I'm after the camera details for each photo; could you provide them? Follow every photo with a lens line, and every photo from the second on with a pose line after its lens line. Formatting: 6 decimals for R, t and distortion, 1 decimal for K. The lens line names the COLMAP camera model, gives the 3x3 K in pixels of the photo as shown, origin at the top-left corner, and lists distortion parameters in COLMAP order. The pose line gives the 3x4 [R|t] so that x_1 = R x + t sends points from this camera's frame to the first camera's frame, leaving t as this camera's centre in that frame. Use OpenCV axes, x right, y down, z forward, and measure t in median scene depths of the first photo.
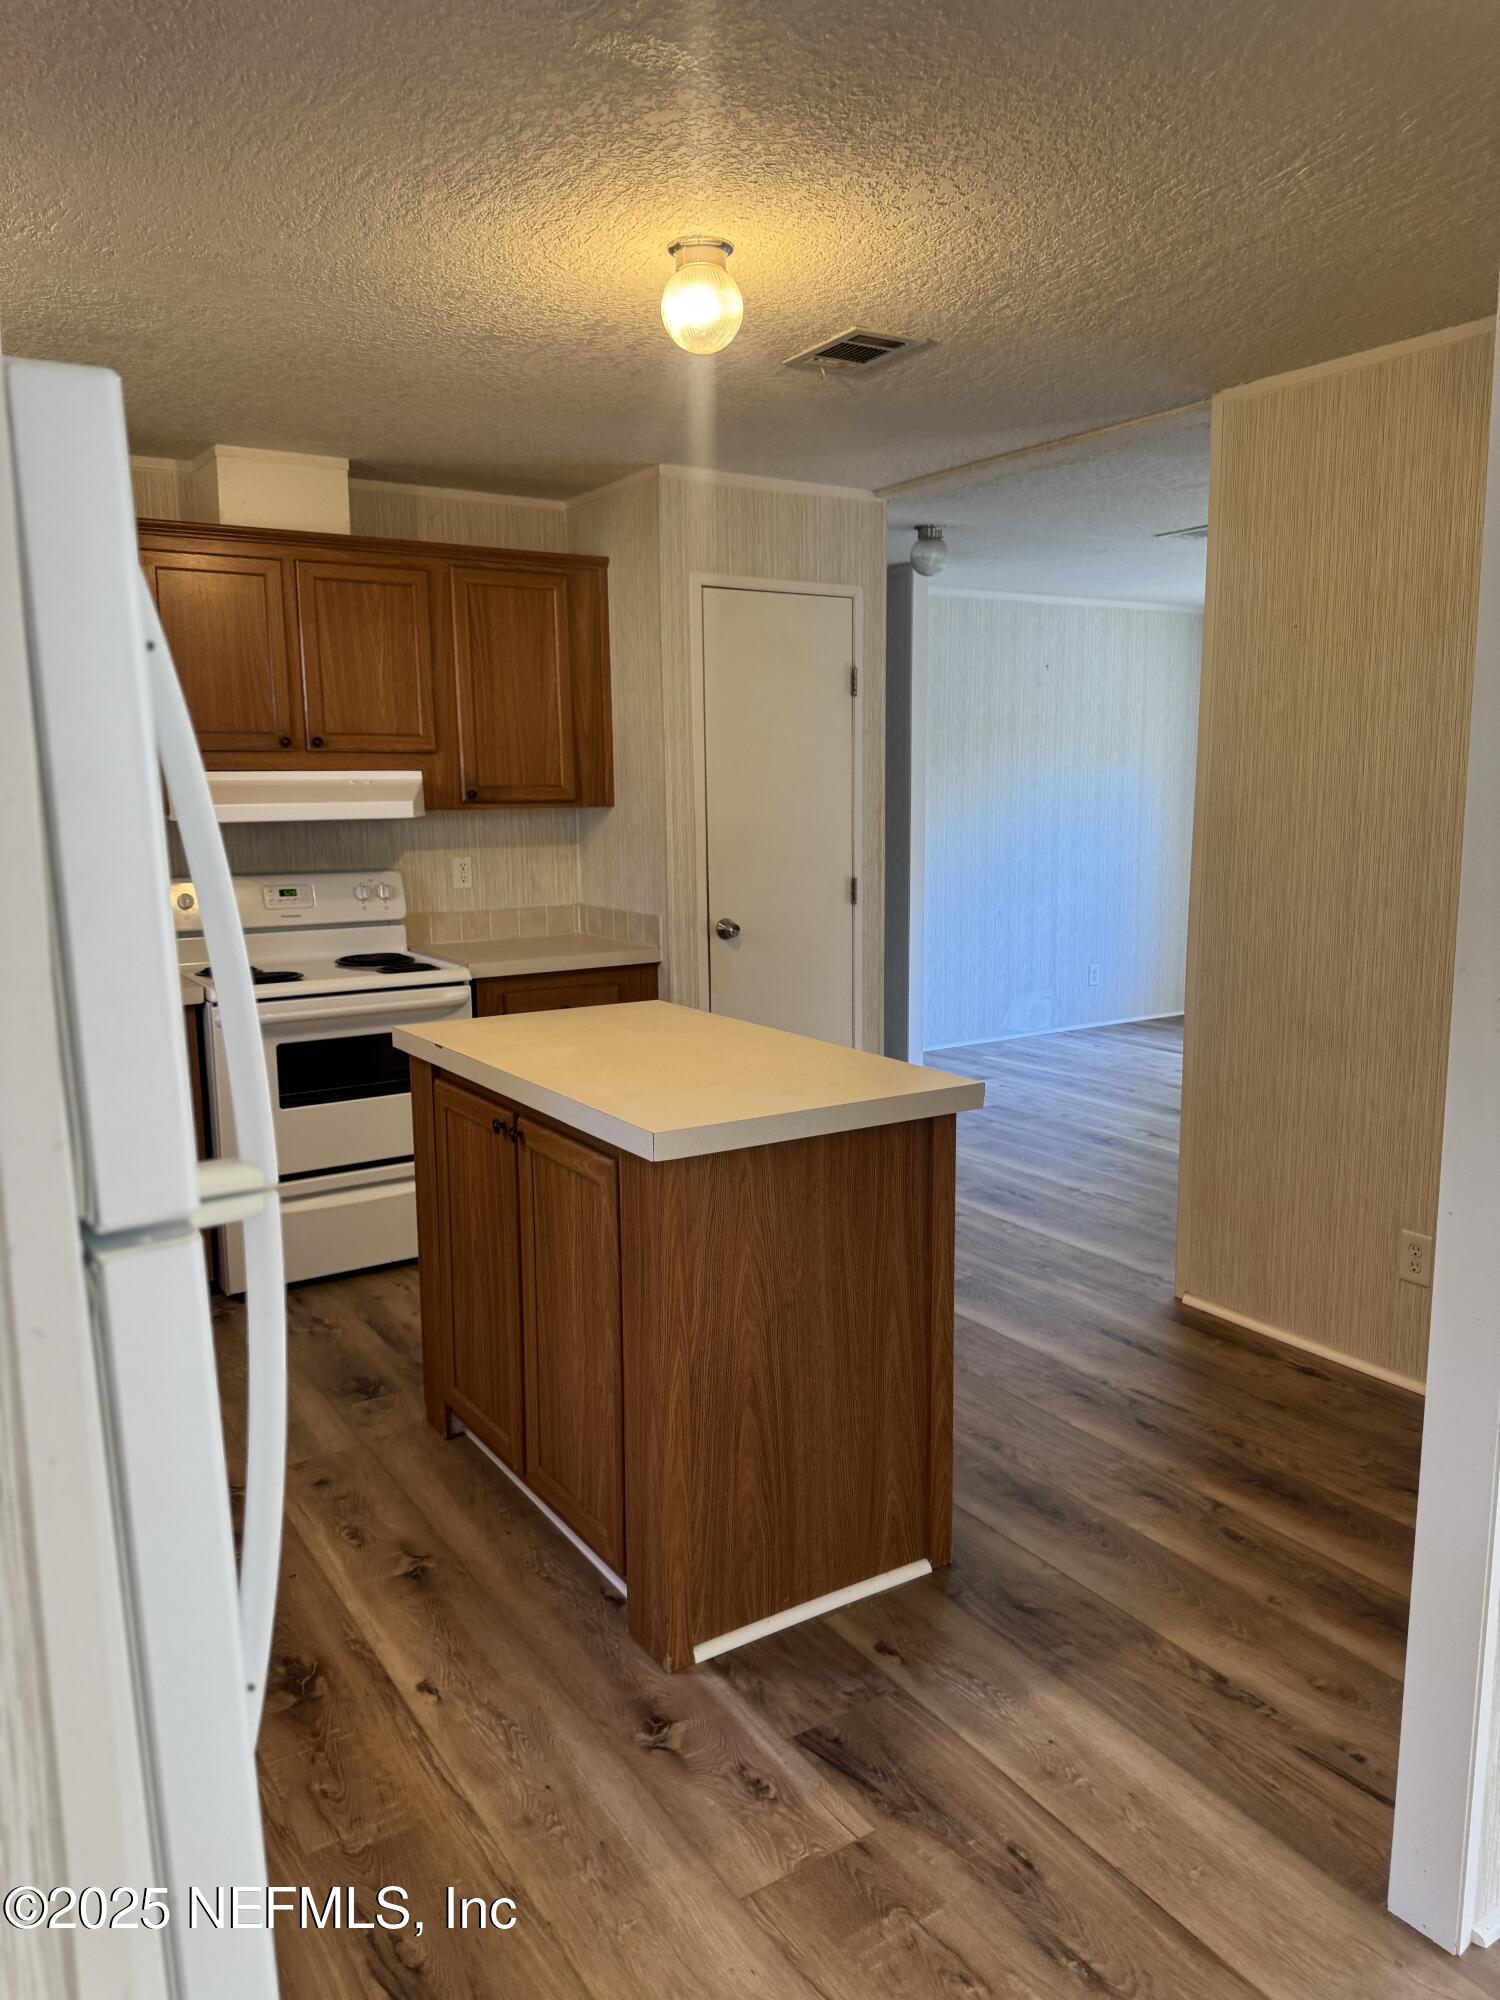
lens RADIAL K [[1419.5, 0, 750.4], [0, 1419.5, 1010.9], [0, 0, 1]] dist [0.031903, -0.014950]
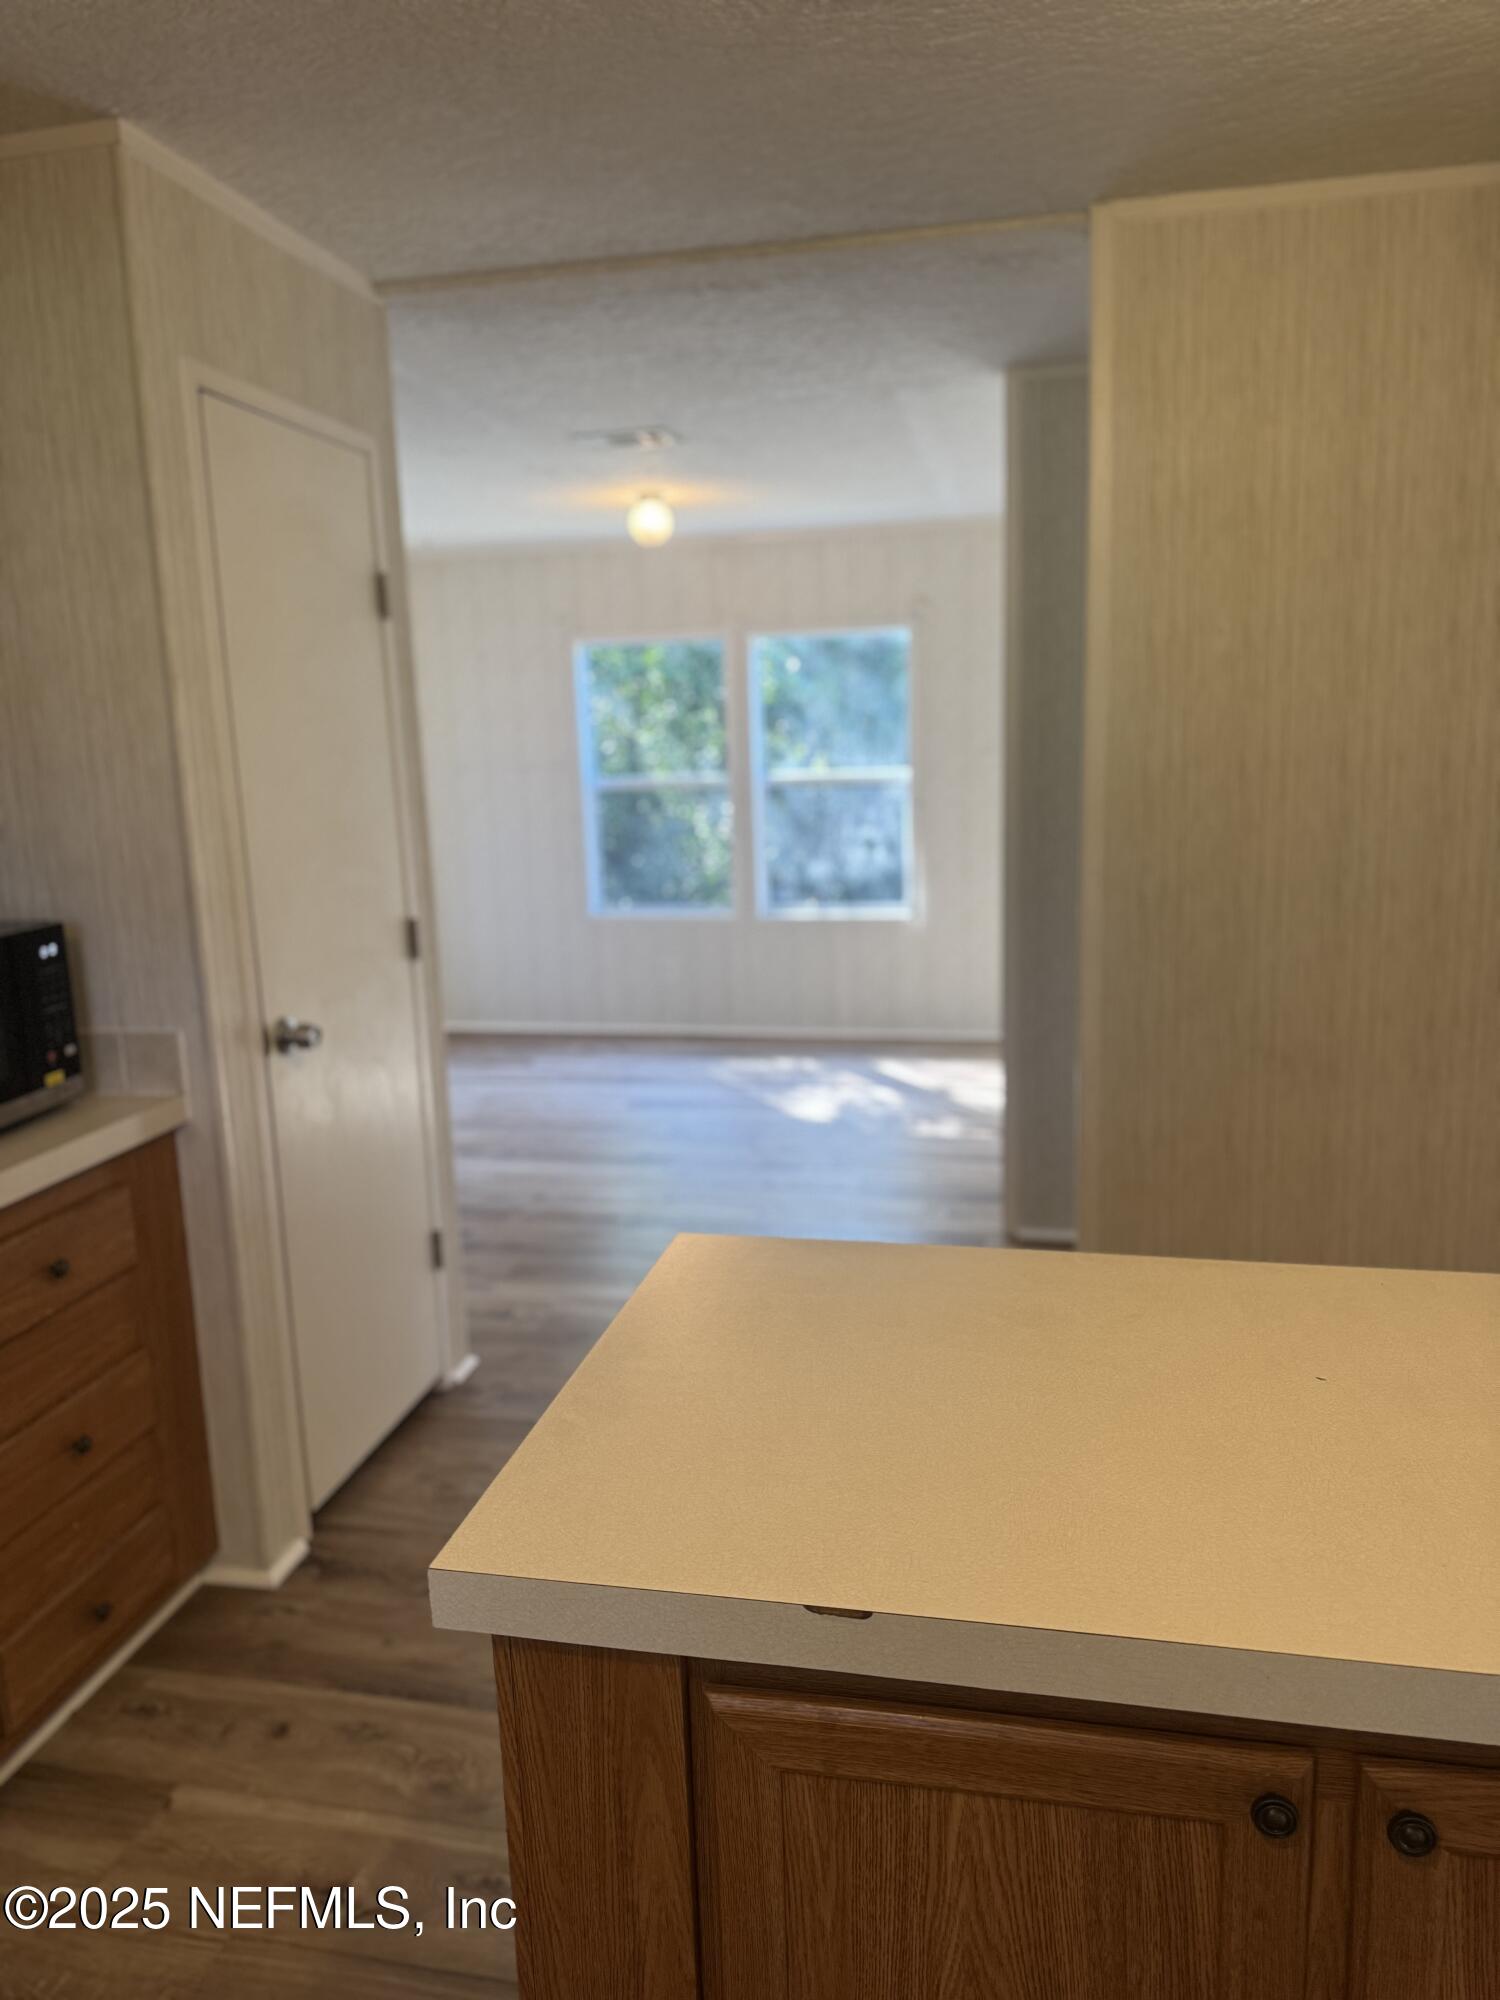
lens RADIAL K [[1419.5, 0, 745.8], [0, 1419.5, 984.0], [0, 0, 1]] dist [0.031903, -0.014950]
pose [[0.710591, -0.128641, 0.691746, -0.349778], [0.135087, 0.989798, 0.045302, -0.102385], [-0.690516, 0.061254, 0.720719, 0.631356]]
